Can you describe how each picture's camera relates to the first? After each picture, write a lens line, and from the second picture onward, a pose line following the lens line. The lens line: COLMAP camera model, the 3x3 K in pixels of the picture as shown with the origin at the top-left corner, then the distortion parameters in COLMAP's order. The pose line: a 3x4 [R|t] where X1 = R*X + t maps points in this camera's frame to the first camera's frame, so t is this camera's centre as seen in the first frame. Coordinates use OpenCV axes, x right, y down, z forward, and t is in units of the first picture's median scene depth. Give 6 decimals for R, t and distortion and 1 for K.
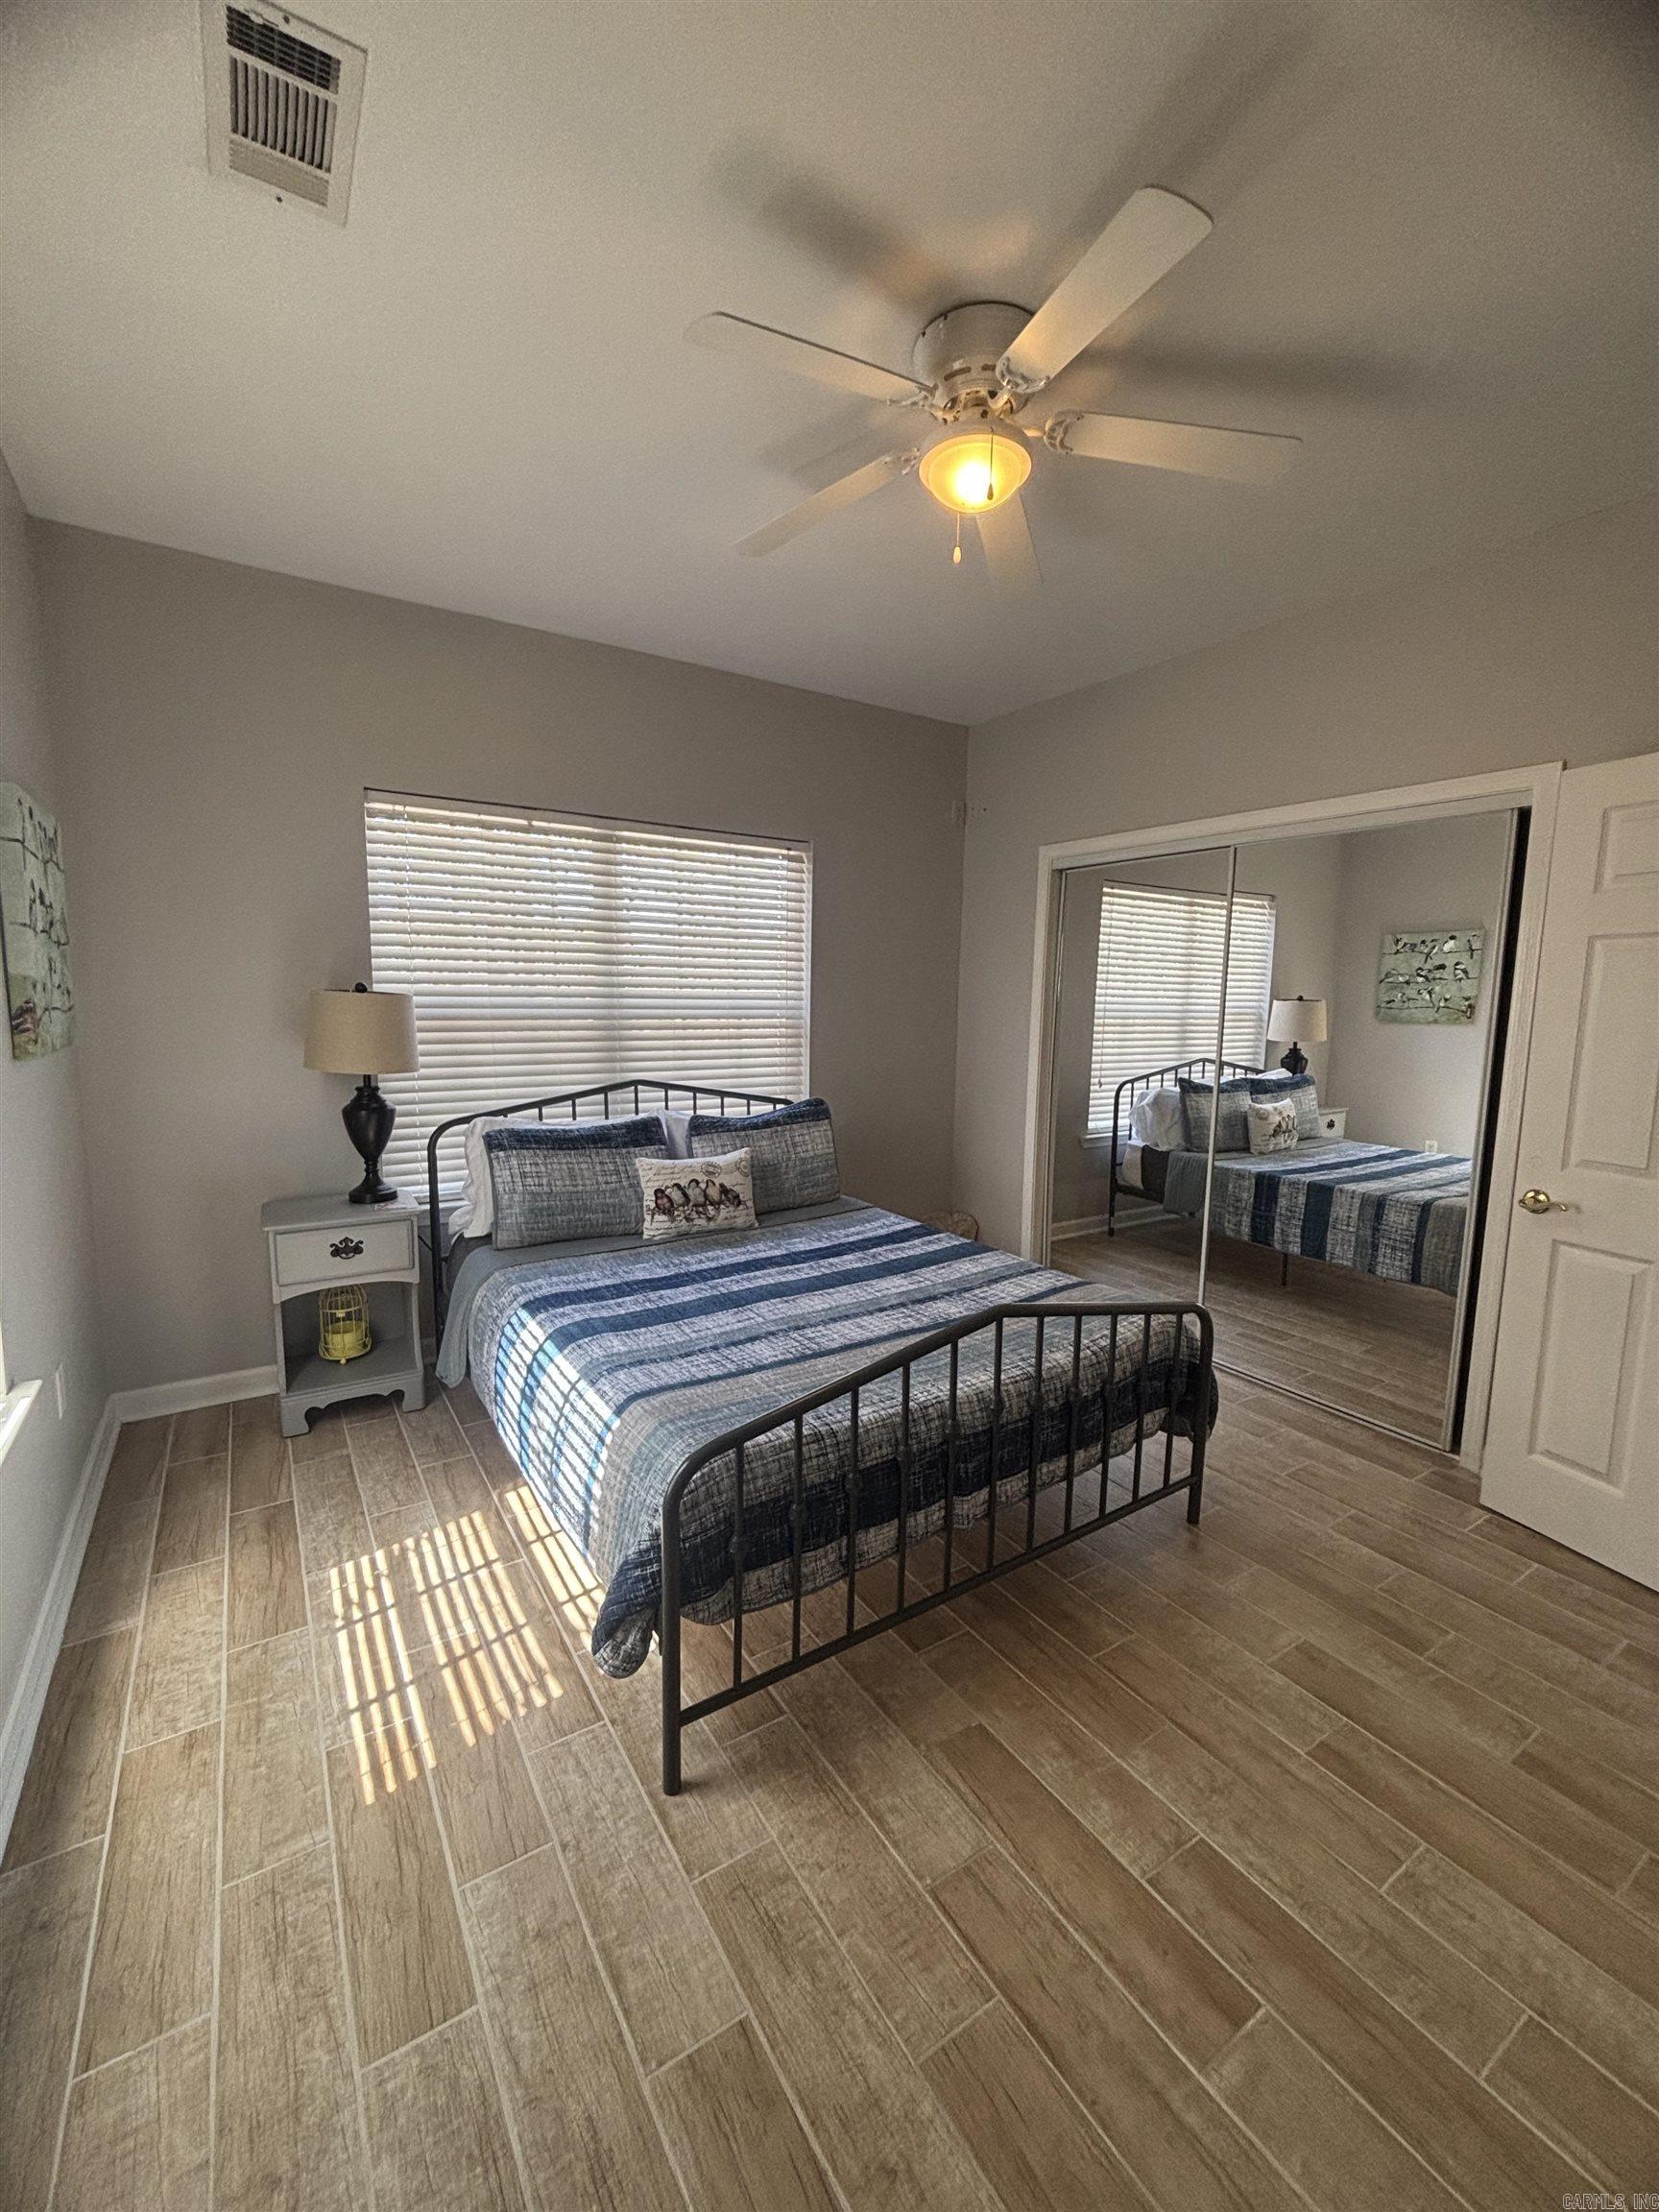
lens RADIAL K [[905.9, 0, 829.2], [0, 905.9, 1108.9], [0, 0, 1]] dist [0.006059, 0.001467]
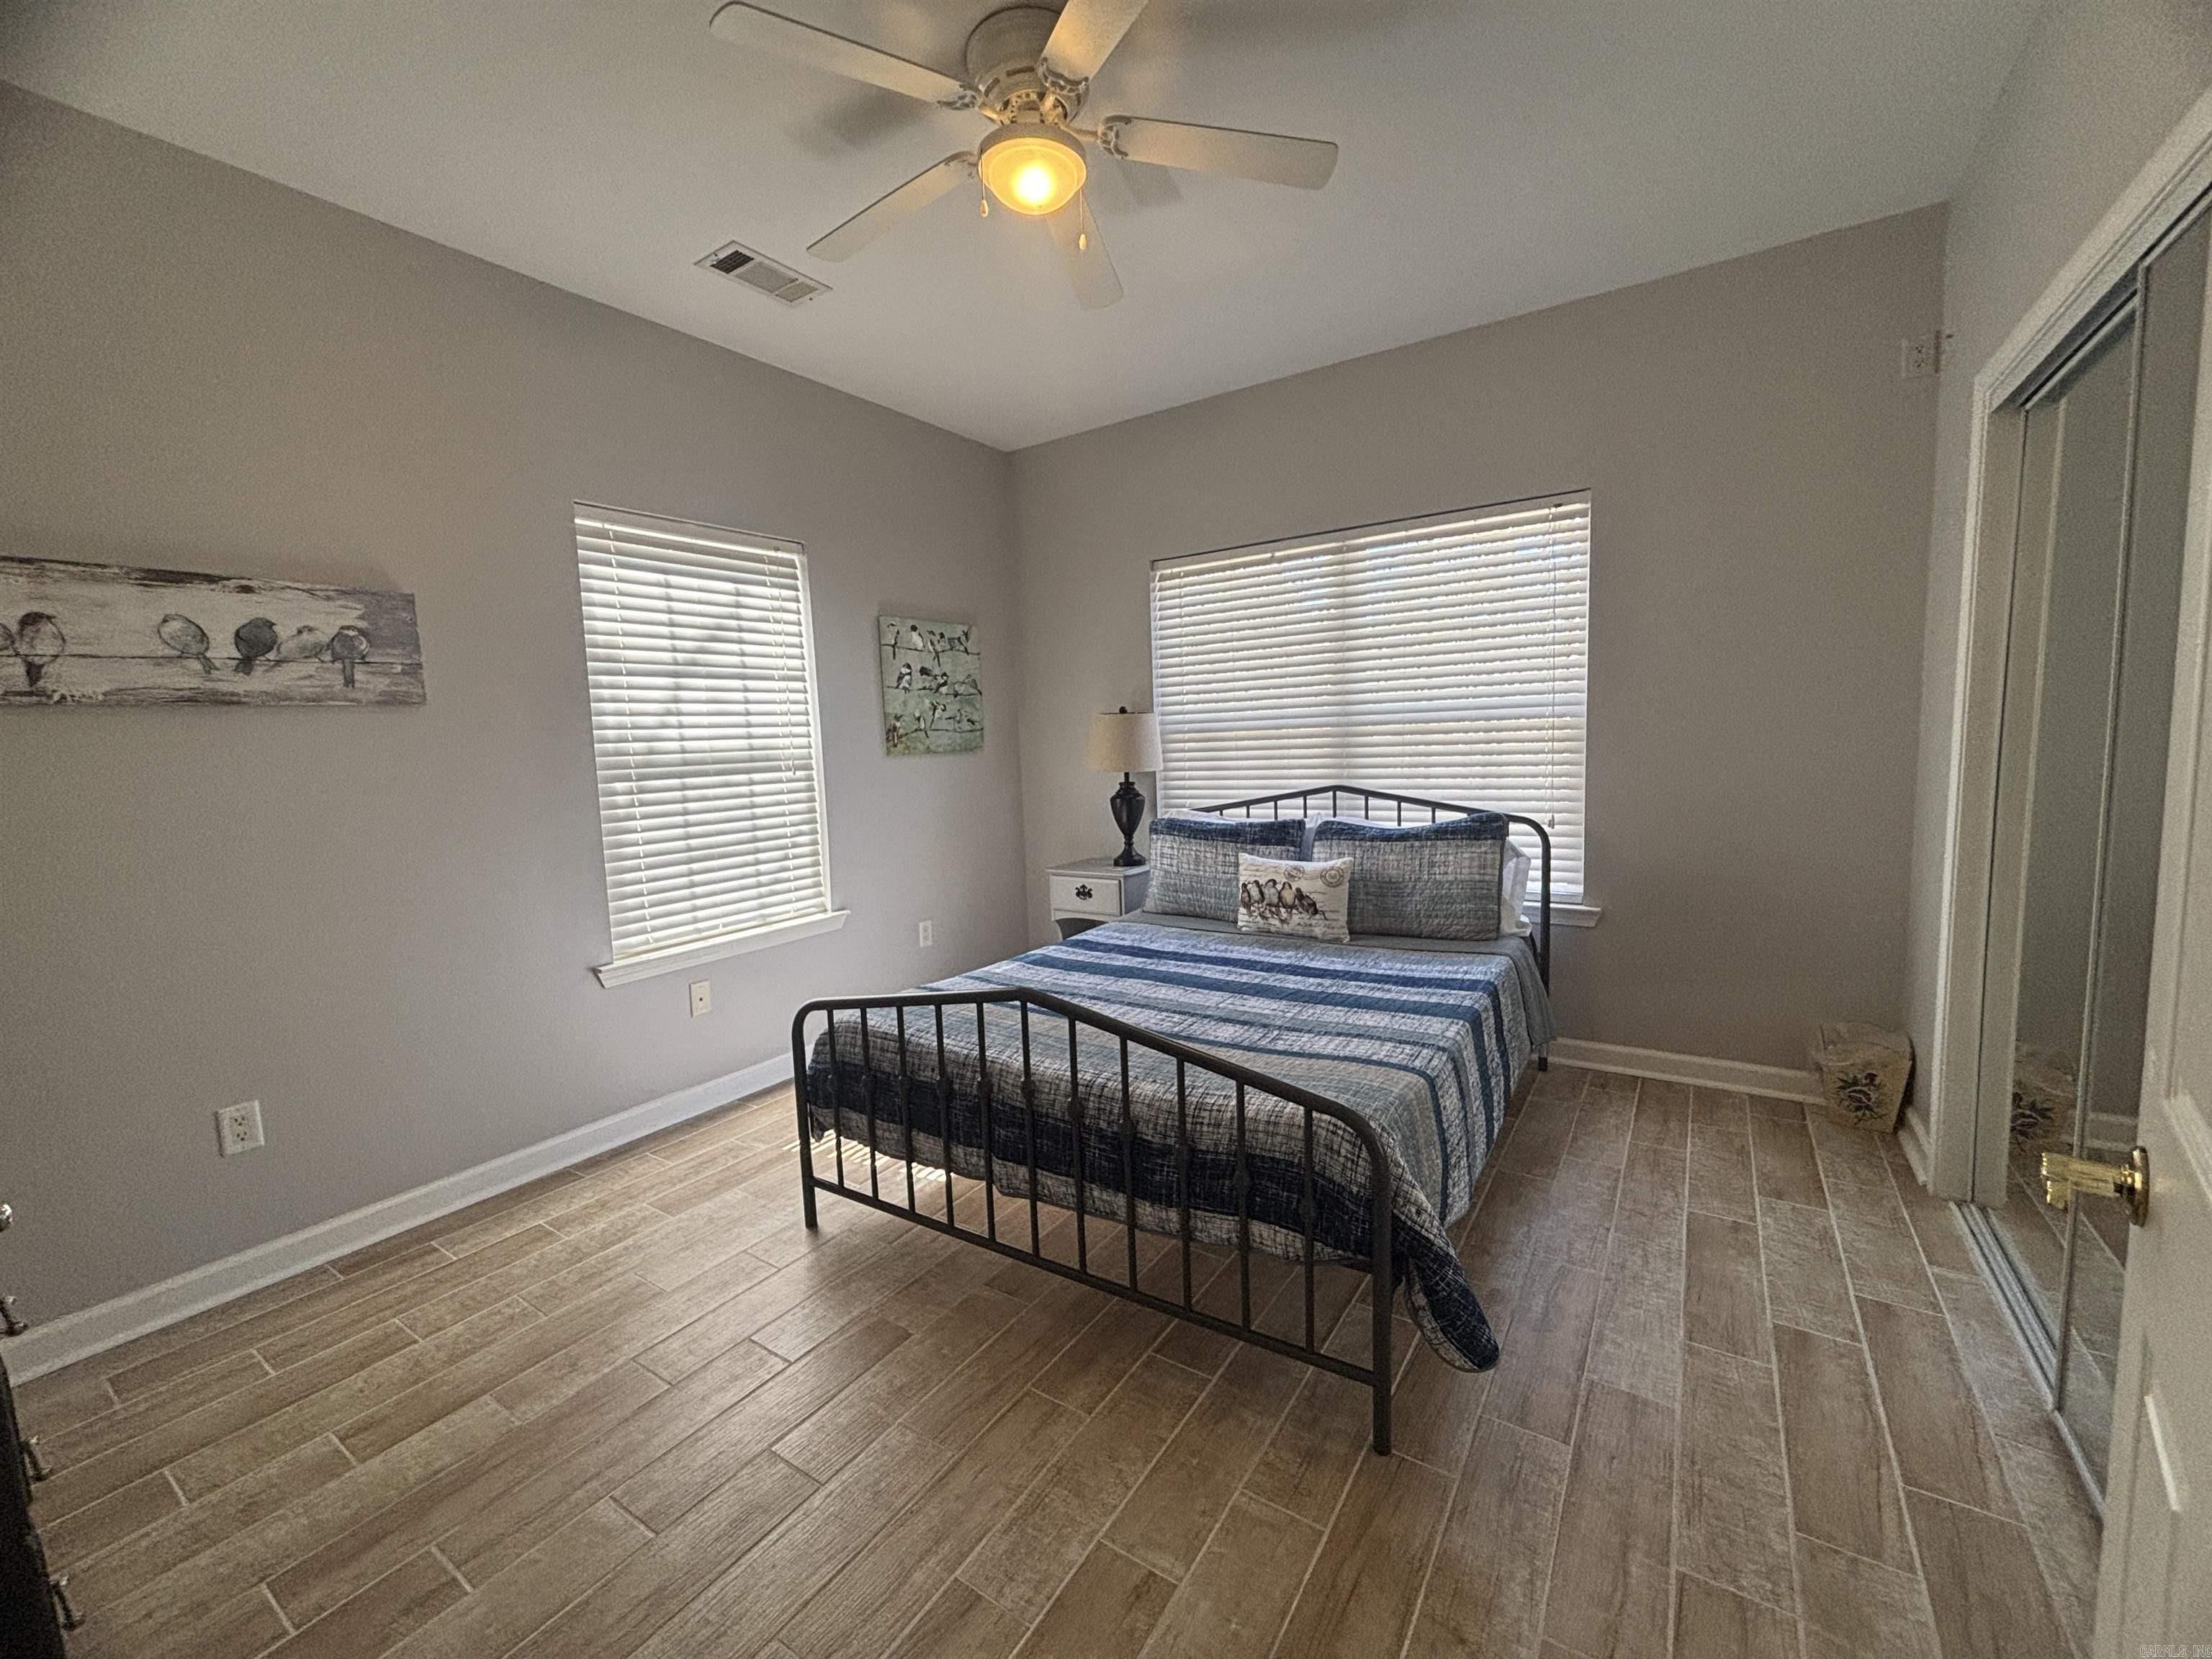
lens RADIAL K [[905.9, 0, 1099.0], [0, 905.9, 826.3], [0, 0, 1]] dist [0.006059, 0.001467]
pose [[0.388886, 0.064391, -0.919033, 0.715655], [-0.079584, 0.996174, 0.036120, -0.002563], [0.917842, 0.059094, 0.392522, 0.424875]]
